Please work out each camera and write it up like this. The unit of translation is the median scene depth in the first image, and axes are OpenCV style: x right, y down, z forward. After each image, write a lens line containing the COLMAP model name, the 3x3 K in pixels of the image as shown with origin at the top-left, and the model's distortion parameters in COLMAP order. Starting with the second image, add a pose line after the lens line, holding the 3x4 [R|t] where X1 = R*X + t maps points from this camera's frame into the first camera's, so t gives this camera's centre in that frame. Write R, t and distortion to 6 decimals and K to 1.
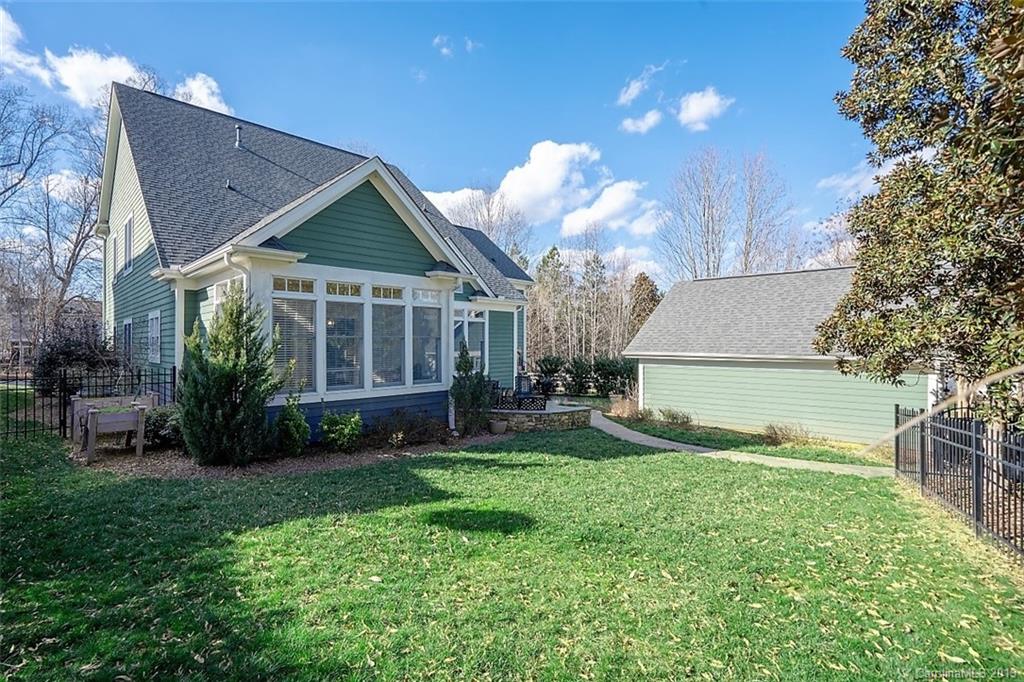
lens RADIAL K [[473.1, 0, 506.1], [0, 473.1, 339.6], [0, 0, 1]] dist [-0.056426, 0.020976]
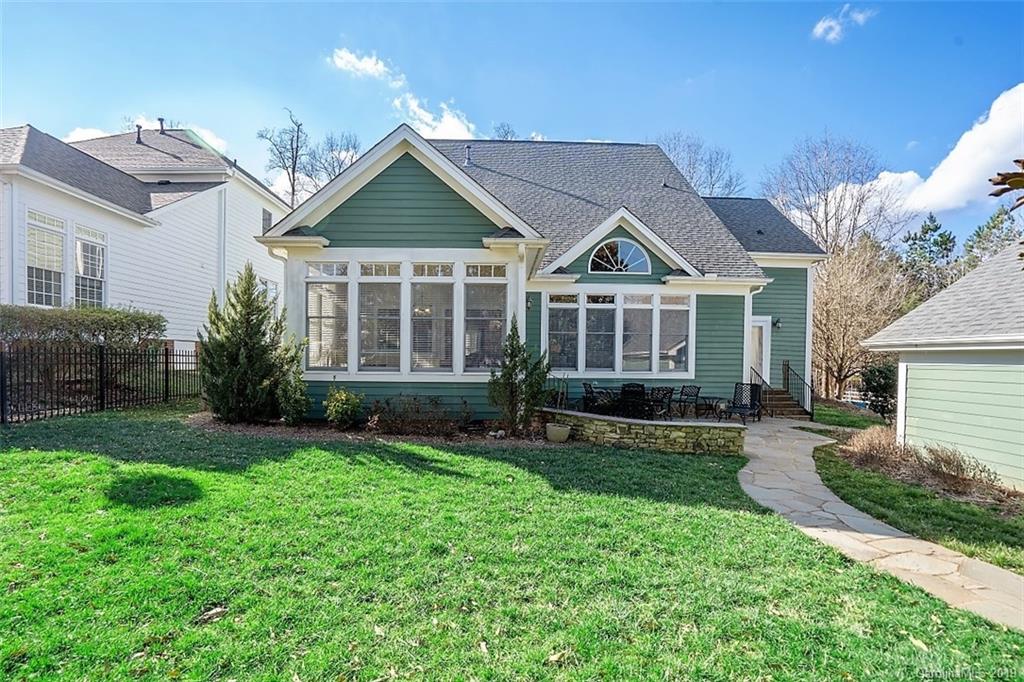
lens RADIAL K [[485.7, 0, 505.5], [0, 485.7, 341.6], [0, 0, 1]] dist [-0.058548, 0.024230]
pose [[0.705800, -0.022995, -0.708038, 0.500637], [-0.003615, 0.999343, -0.036059, 0.071866], [0.708402, 0.028009, 0.705253, 0.424972]]
